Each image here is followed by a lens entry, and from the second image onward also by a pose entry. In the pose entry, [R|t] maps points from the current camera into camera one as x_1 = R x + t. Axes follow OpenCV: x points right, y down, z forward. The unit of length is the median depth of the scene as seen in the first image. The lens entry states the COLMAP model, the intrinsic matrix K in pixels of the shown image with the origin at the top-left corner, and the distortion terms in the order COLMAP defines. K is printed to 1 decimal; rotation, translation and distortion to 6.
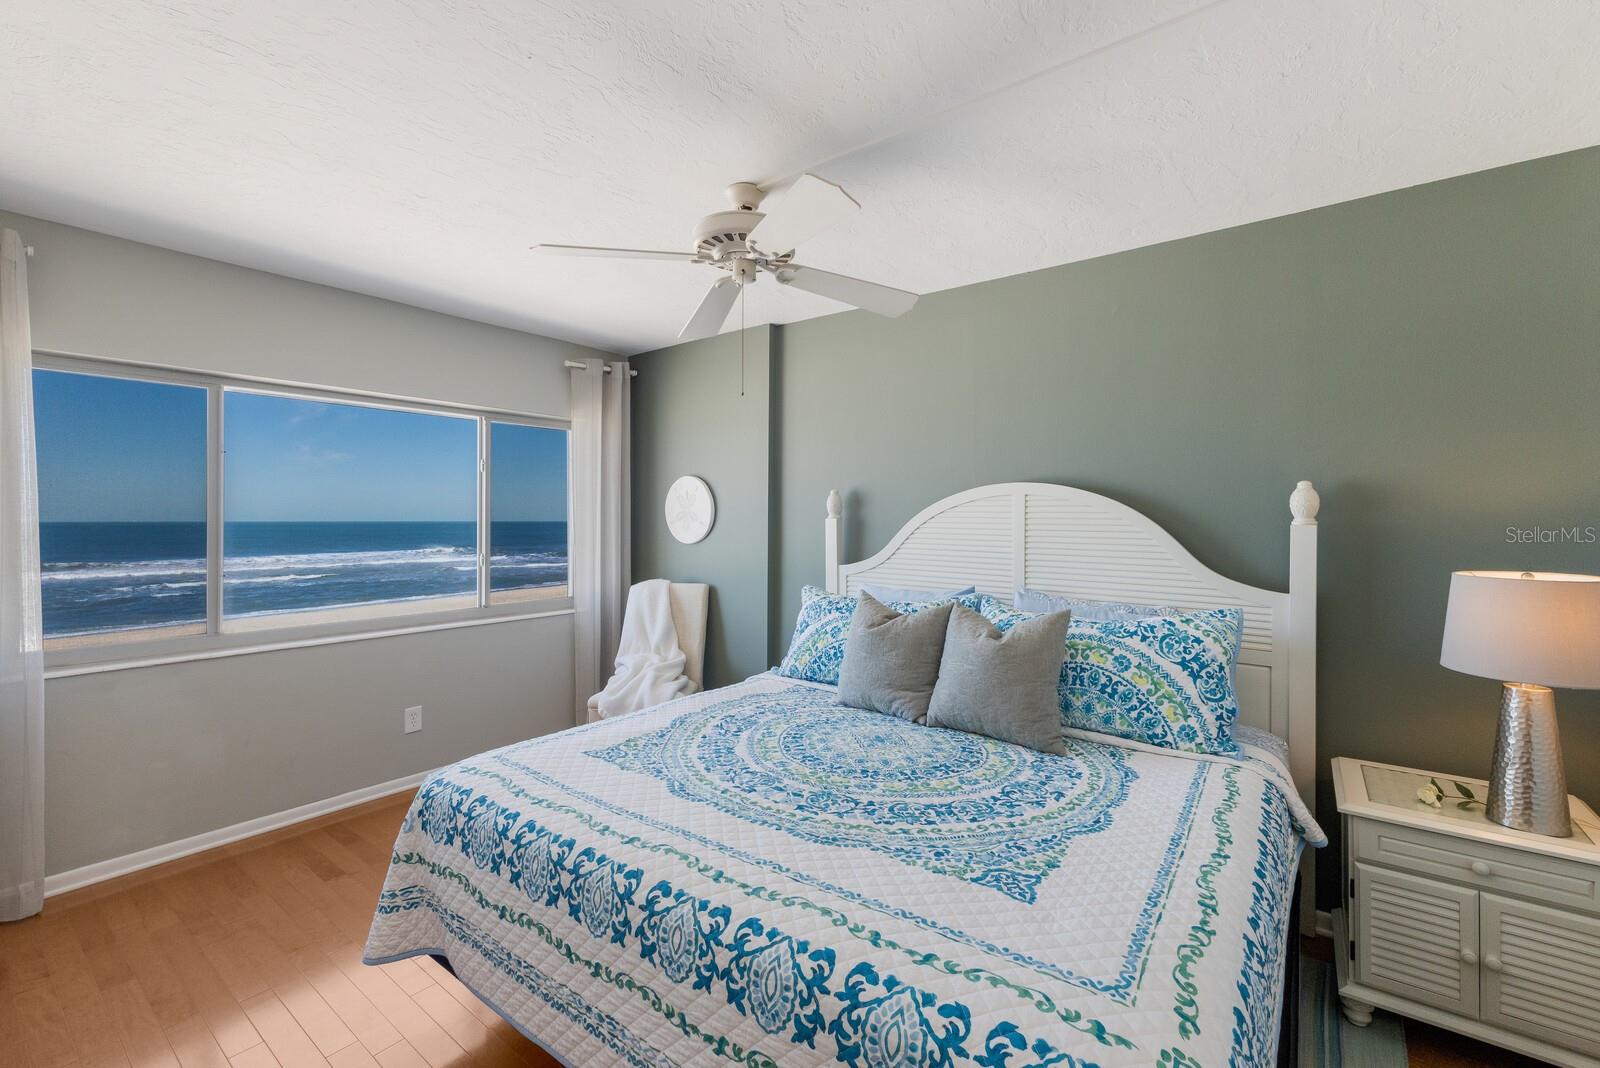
lens RADIAL K [[688.5, 0, 795.4], [0, 688.5, 525.0], [0, 0, 1]] dist [0.015229, -0.000127]
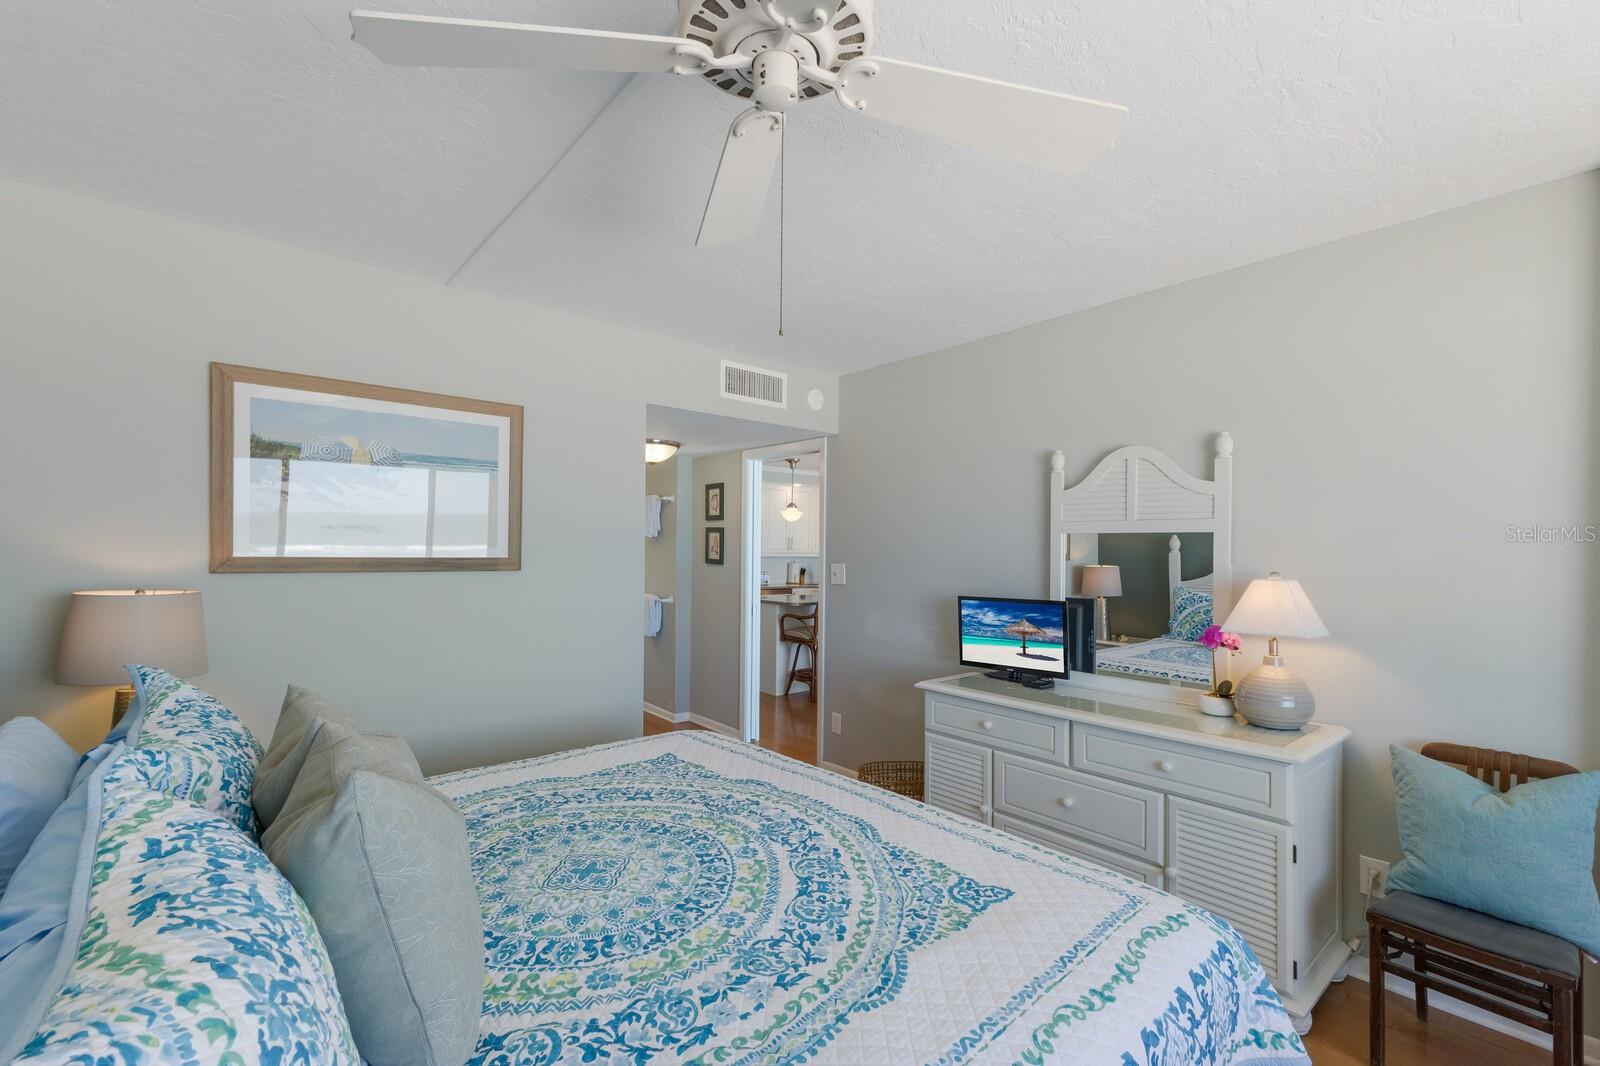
lens RADIAL K [[691.6, 0, 802.3], [0, 691.6, 526.1], [0, 0, 1]] dist [0.012545, -0.000951]
pose [[-0.982866, -0.000318, 0.184322, -0.236165], [-0.004869, 0.999694, -0.024240, -0.021438], [-0.184258, -0.024722, -0.982567, 1.804122]]
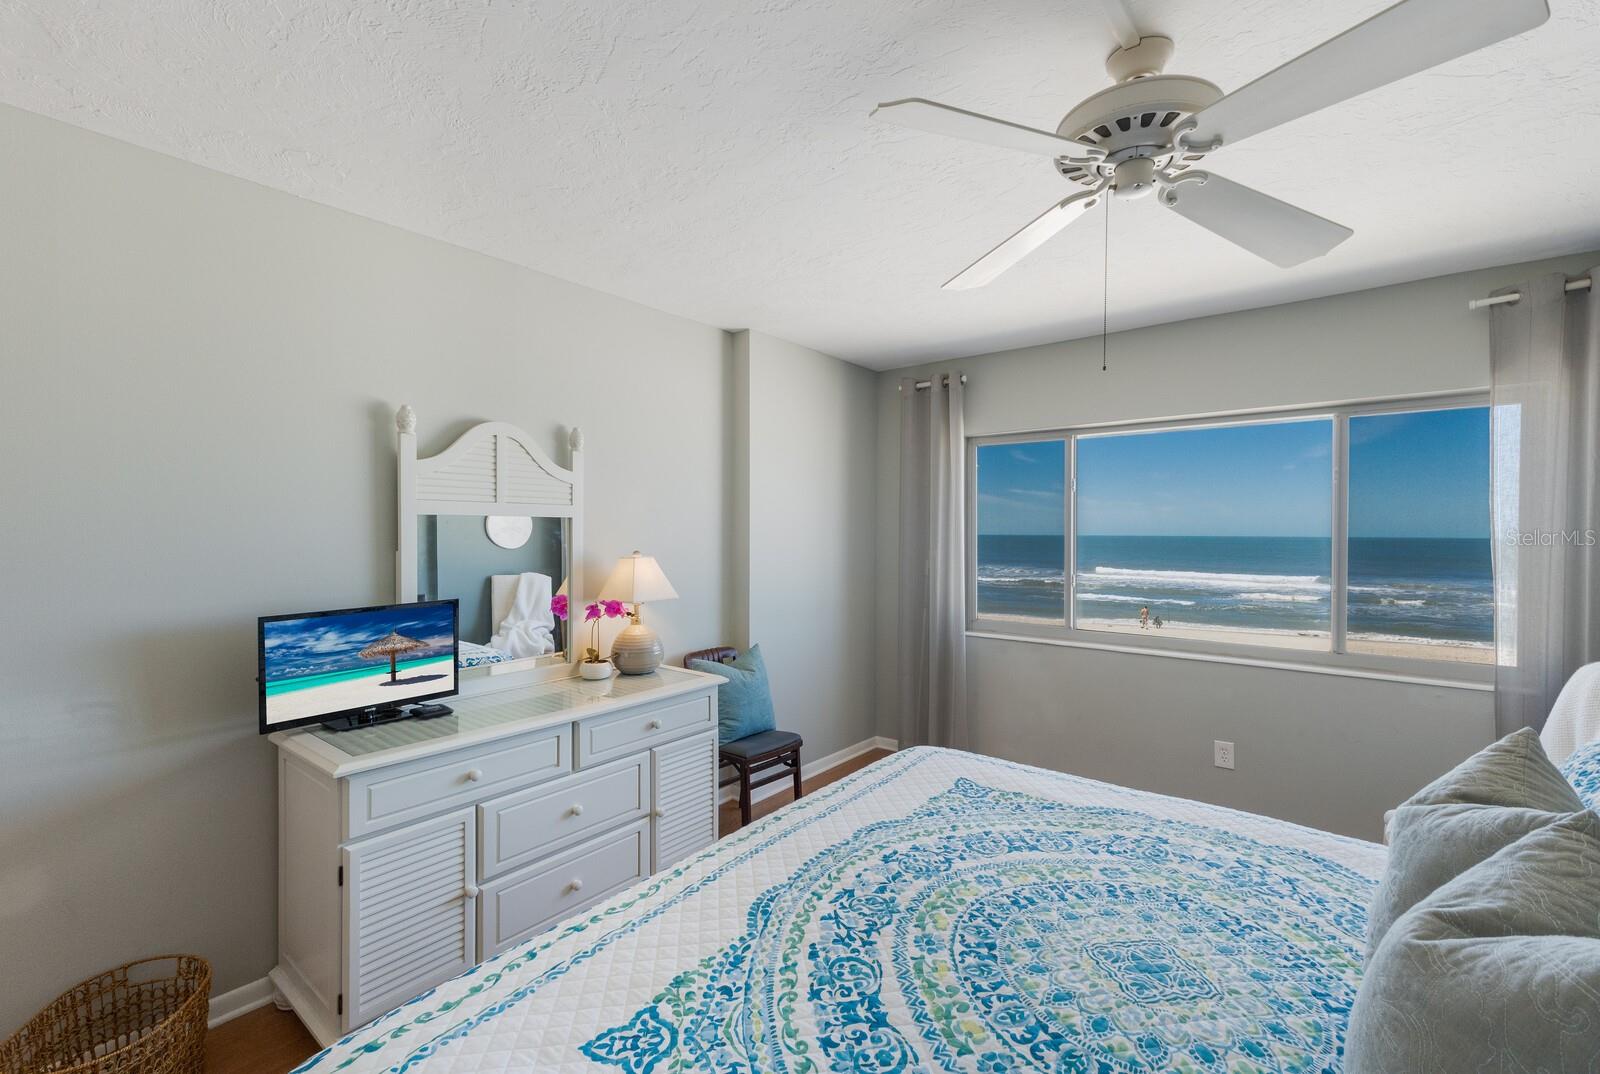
lens RADIAL K [[686.7, 0, 802.9], [0, 686.7, 538.5], [0, 0, 1]] dist [0.016896, -0.000211]
pose [[0.002054, 0.009393, -0.999954, 0.713968], [-0.013214, 0.999869, 0.009365, -0.023898], [0.999911, 0.013194, 0.002178, 0.794102]]
